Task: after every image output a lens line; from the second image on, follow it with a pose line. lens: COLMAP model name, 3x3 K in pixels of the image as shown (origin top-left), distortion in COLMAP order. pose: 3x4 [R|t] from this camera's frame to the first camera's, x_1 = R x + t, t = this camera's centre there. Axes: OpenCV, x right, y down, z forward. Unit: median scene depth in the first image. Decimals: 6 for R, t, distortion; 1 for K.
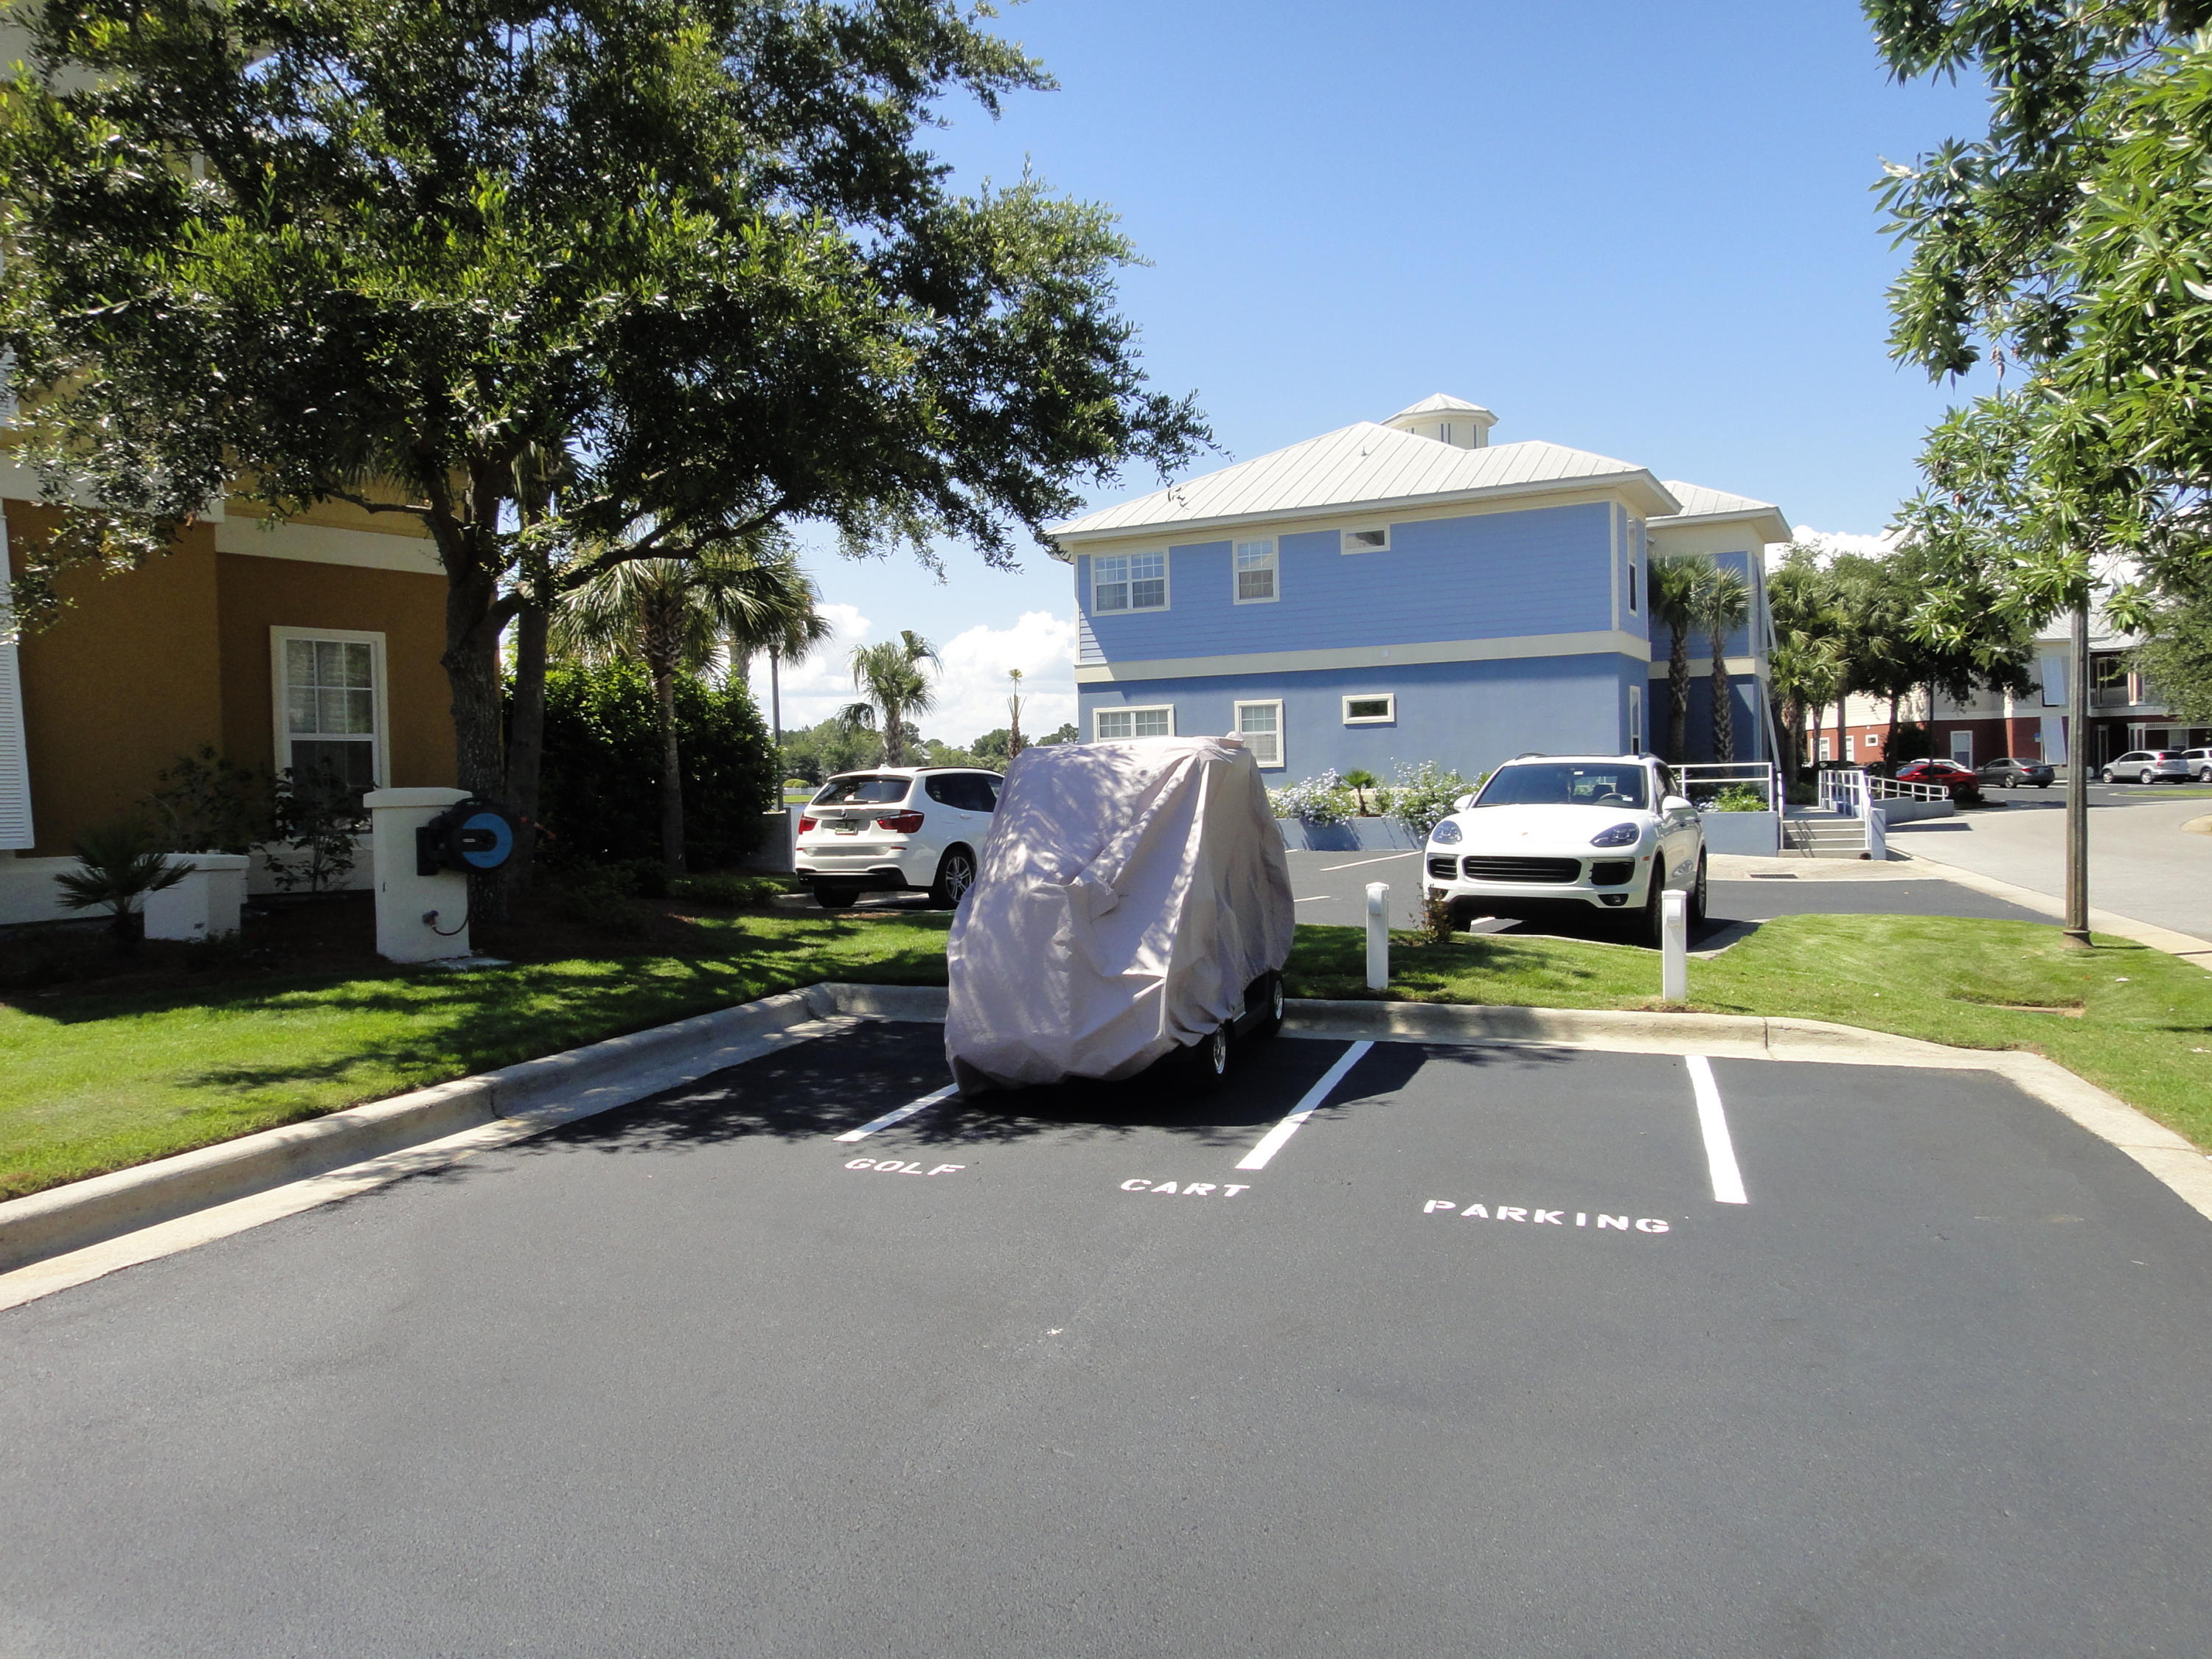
lens RADIAL K [[1569.6, 0, 1099.5], [0, 1569.6, 822.5], [0, 0, 1]] dist [-0.005803, -0.000636]
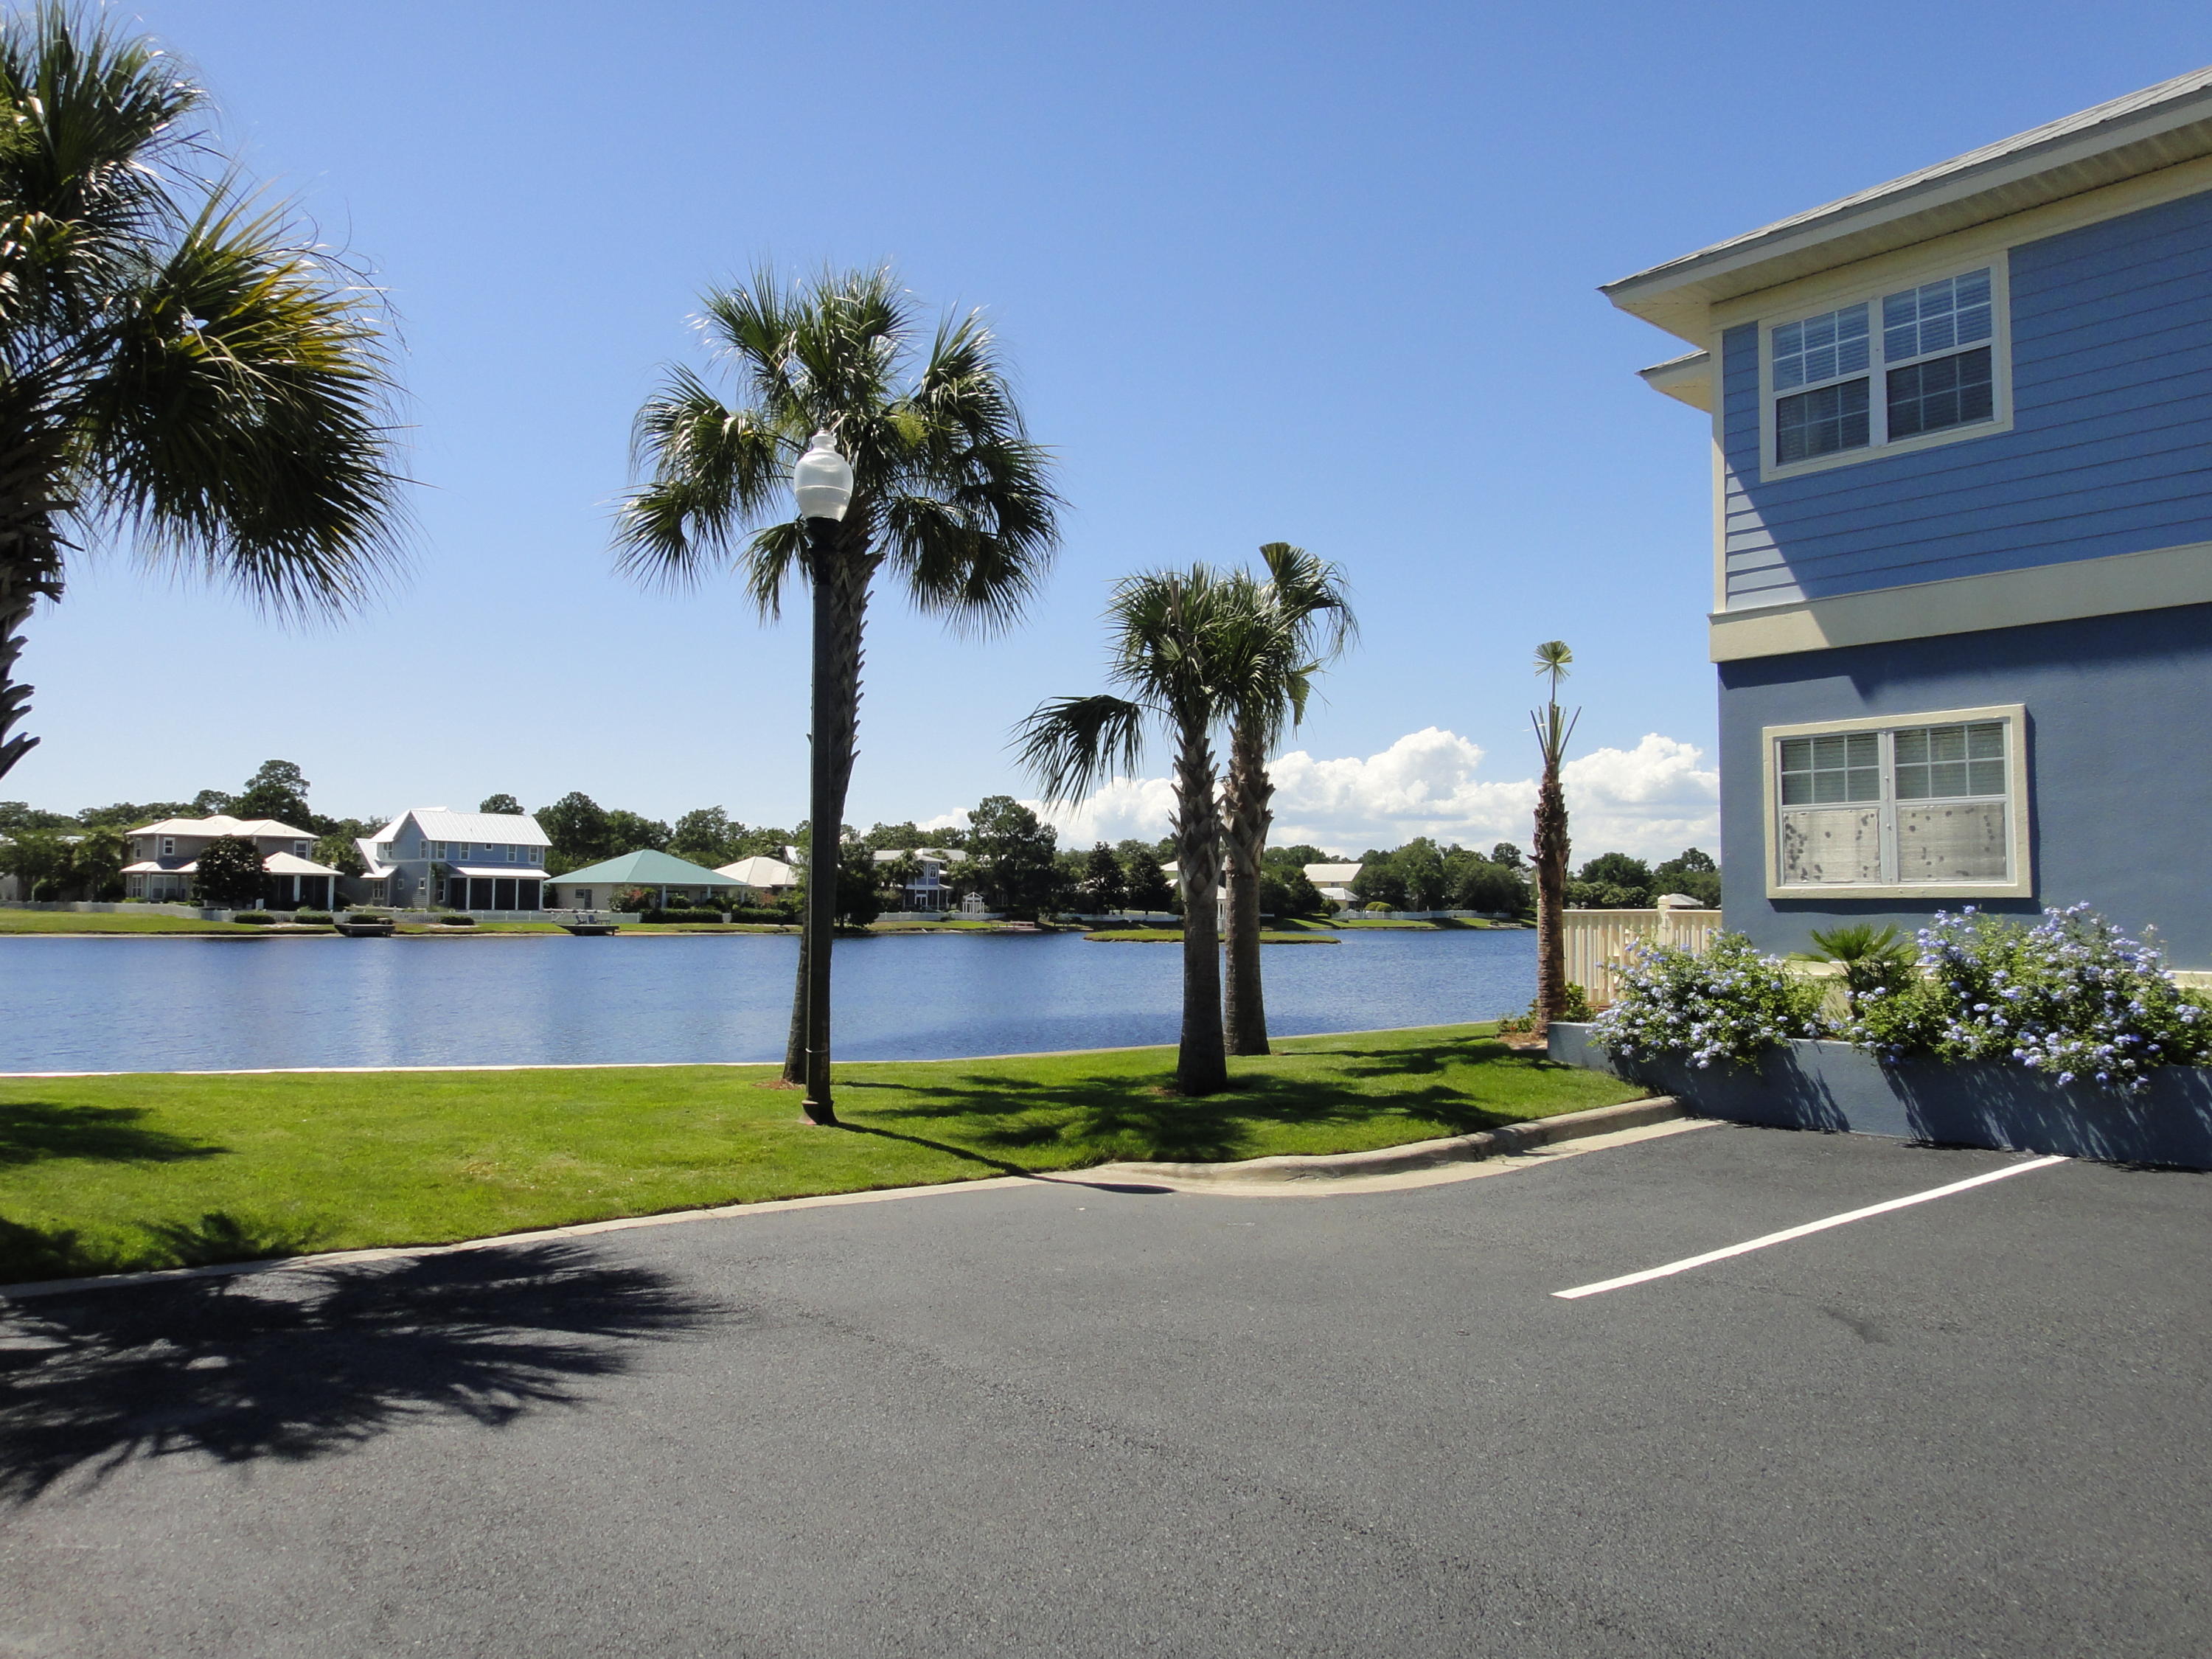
lens RADIAL K [[1569.6, 0, 1099.5], [0, 1569.6, 822.5], [0, 0, 1]] dist [-0.005803, -0.000636]
pose [[0.928876, 0.009882, -0.370259, -0.012445], [-0.038915, 0.996715, -0.071025, -0.017917], [0.368341, 0.080382, 0.926209, 0.610184]]
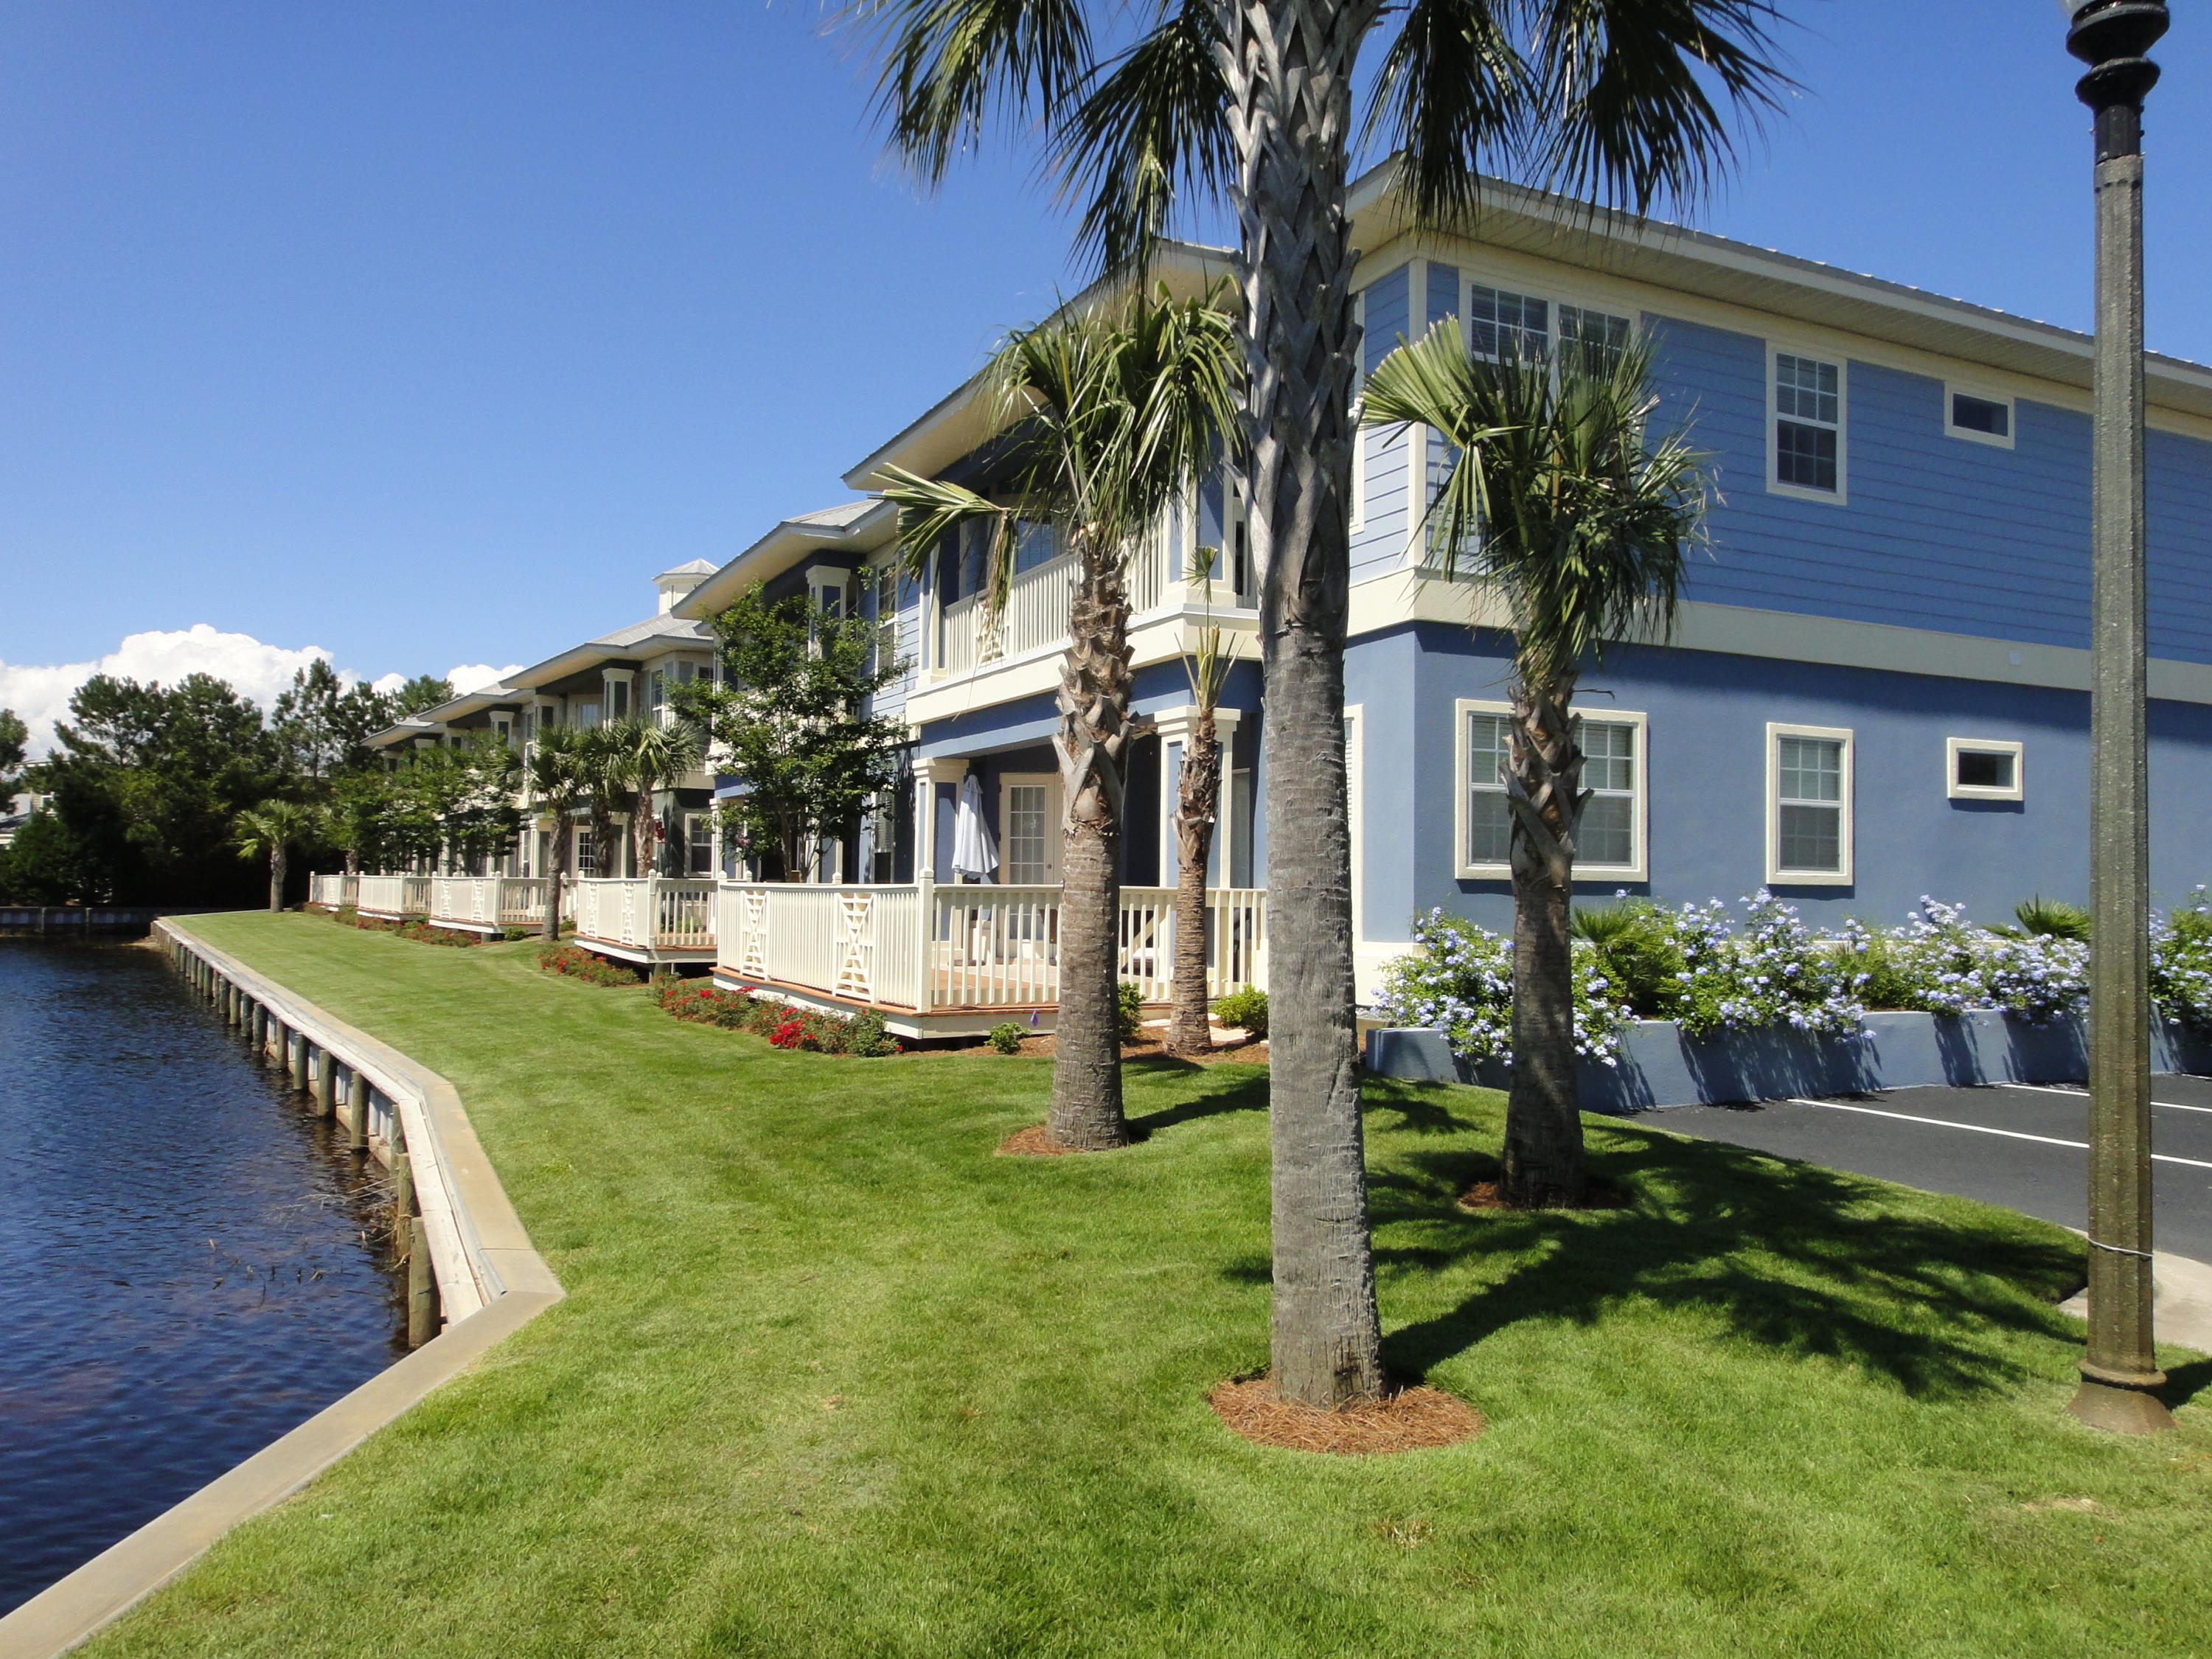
lens RADIAL K [[1569.6, 0, 1099.5], [0, 1569.6, 822.5], [0, 0, 1]] dist [-0.005803, -0.000636]
pose [[0.594608, 0.063064, 0.801539, -0.337194], [-0.007747, 0.997322, -0.072721, -0.018821], [-0.803979, 0.037031, 0.593504, 0.869591]]
